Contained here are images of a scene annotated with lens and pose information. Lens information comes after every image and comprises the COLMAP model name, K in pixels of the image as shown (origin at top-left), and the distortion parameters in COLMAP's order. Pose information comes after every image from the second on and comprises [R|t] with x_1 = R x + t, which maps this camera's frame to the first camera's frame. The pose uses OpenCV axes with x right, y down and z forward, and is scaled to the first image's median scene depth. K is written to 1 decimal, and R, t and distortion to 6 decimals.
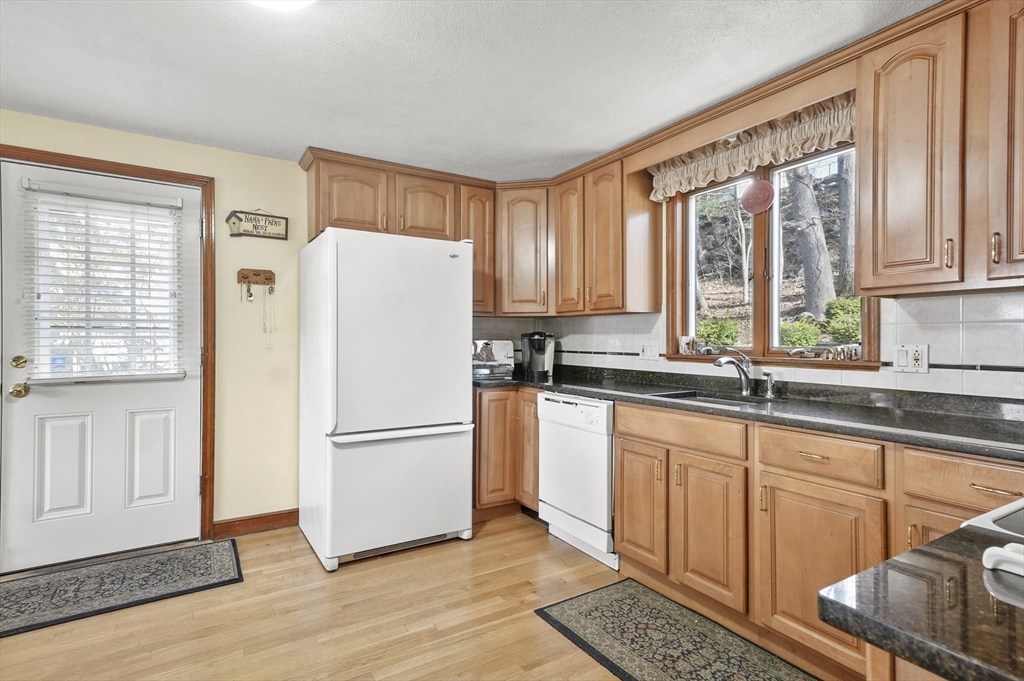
lens RADIAL K [[516.5, 0, 511.2], [0, 516.5, 338.3], [0, 0, 1]] dist [0.000929, 0.025499]
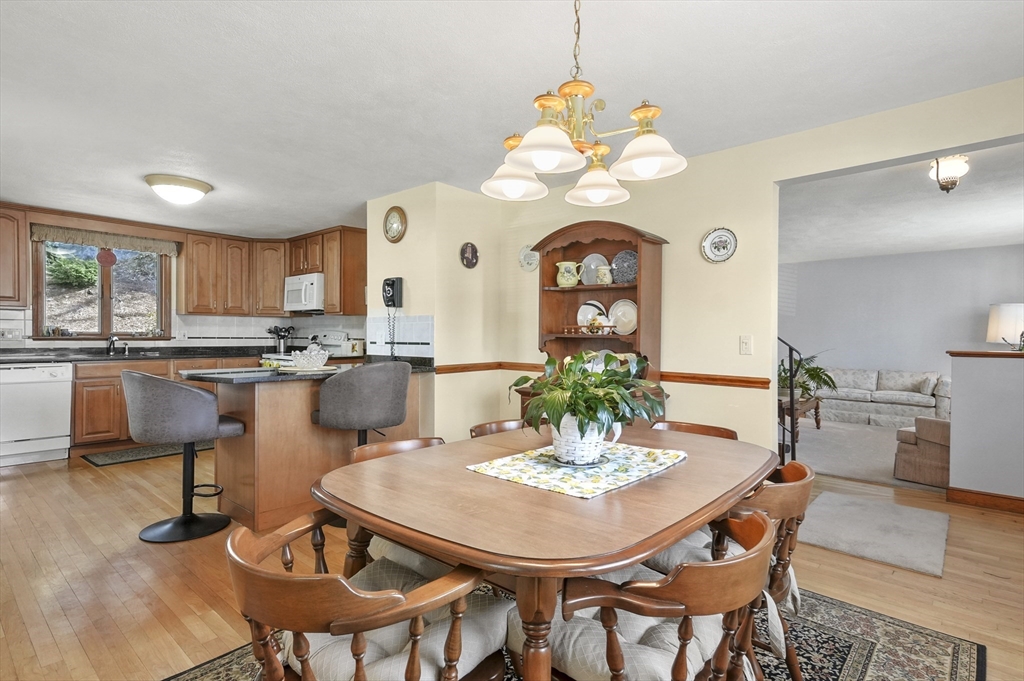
lens RADIAL K [[516.5, 0, 511.2], [0, 516.5, 338.3], [0, 0, 1]] dist [0.000929, 0.025499]
pose [[-0.289474, -0.010581, 0.957127, -2.049625], [-0.009701, 0.999920, 0.008120, 0.009473], [-0.957137, -0.006934, -0.289554, 0.067018]]
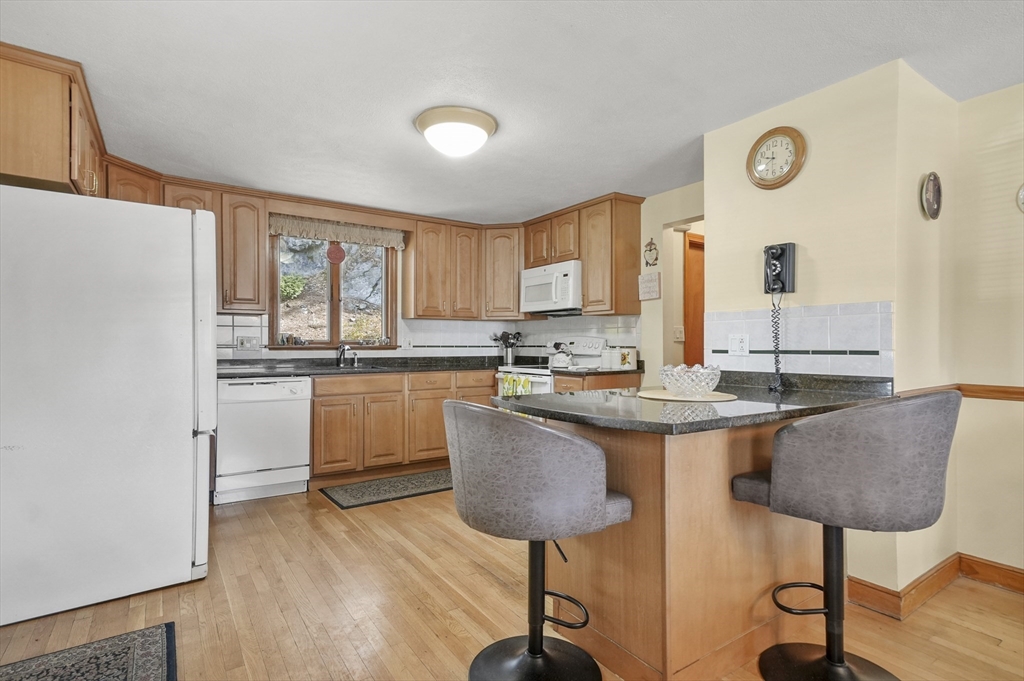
lens RADIAL K [[516.5, 0, 511.2], [0, 516.5, 338.3], [0, 0, 1]] dist [0.000929, 0.025499]
pose [[-0.044194, 0.007969, 0.998991, -1.356668], [-0.002175, 0.999965, -0.008073, 0.024739], [-0.999021, -0.002529, -0.044175, 0.504853]]
